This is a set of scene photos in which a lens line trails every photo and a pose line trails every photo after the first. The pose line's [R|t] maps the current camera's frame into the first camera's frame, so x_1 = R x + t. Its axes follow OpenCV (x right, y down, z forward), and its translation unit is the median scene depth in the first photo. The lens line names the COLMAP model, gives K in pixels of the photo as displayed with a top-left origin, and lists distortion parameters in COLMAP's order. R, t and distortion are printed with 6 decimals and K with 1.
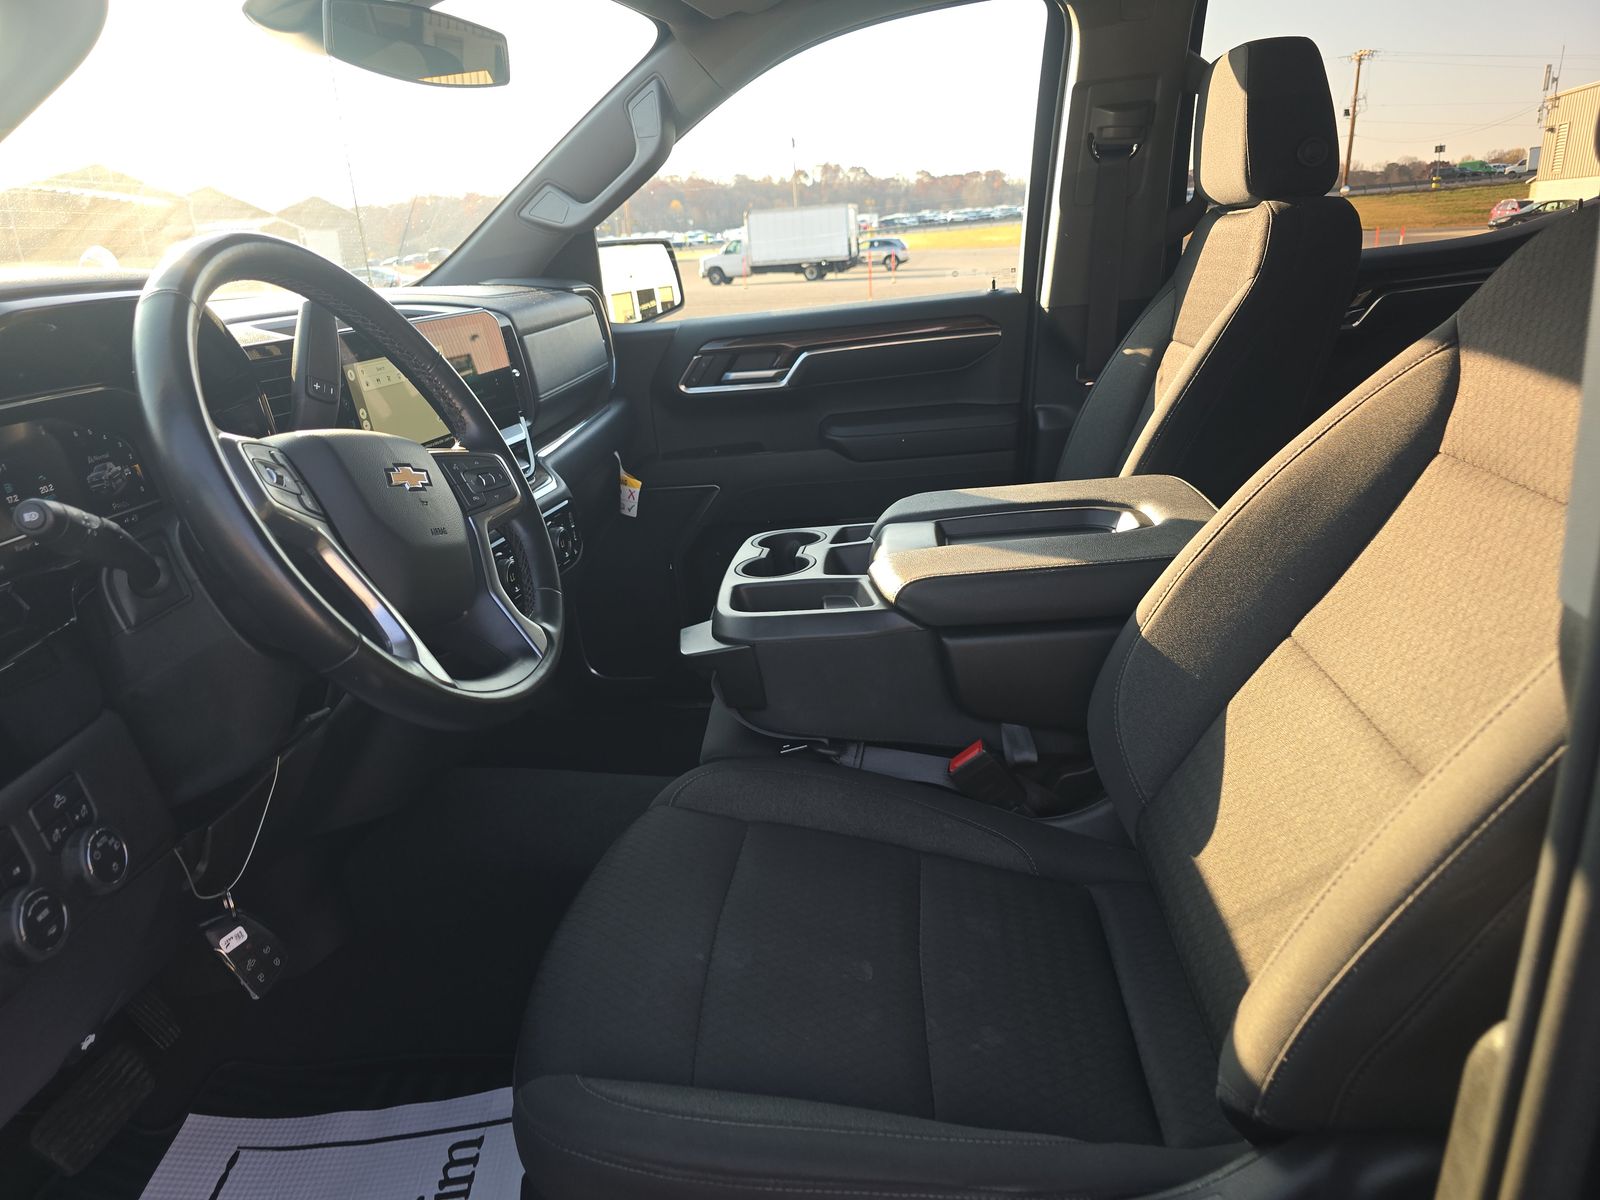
lens RADIAL K [[1064.5, 0, 801.0], [0, 1064.5, 598.9], [0, 0, 1]] dist [-0.001900, -0.012220]
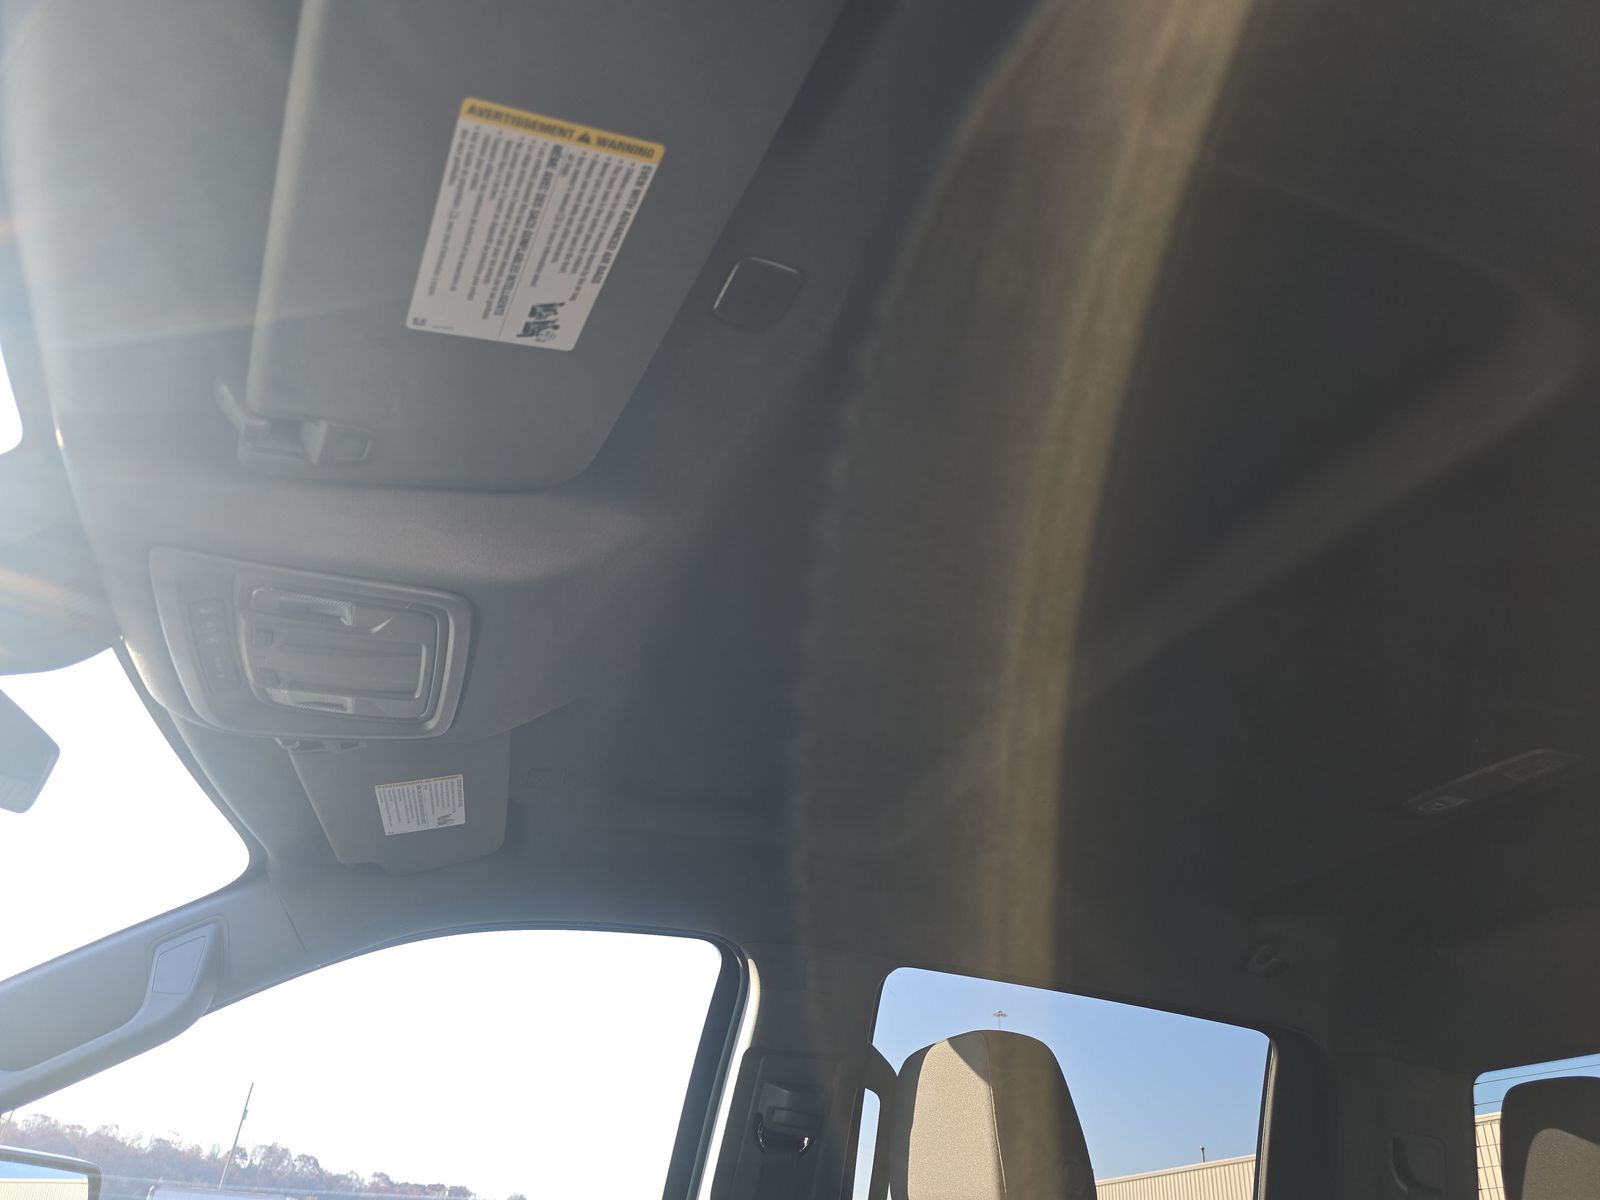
lens RADIAL K [[1064.5, 0, 798.2], [0, 1064.5, 597.3], [0, 0, 1]] dist [-0.001900, -0.012220]
pose [[0.893745, 0.332593, 0.301002, -0.073296], [0.028365, 0.627771, -0.777881, -0.056626], [-0.447678, 0.703765, 0.551633, 0.269173]]
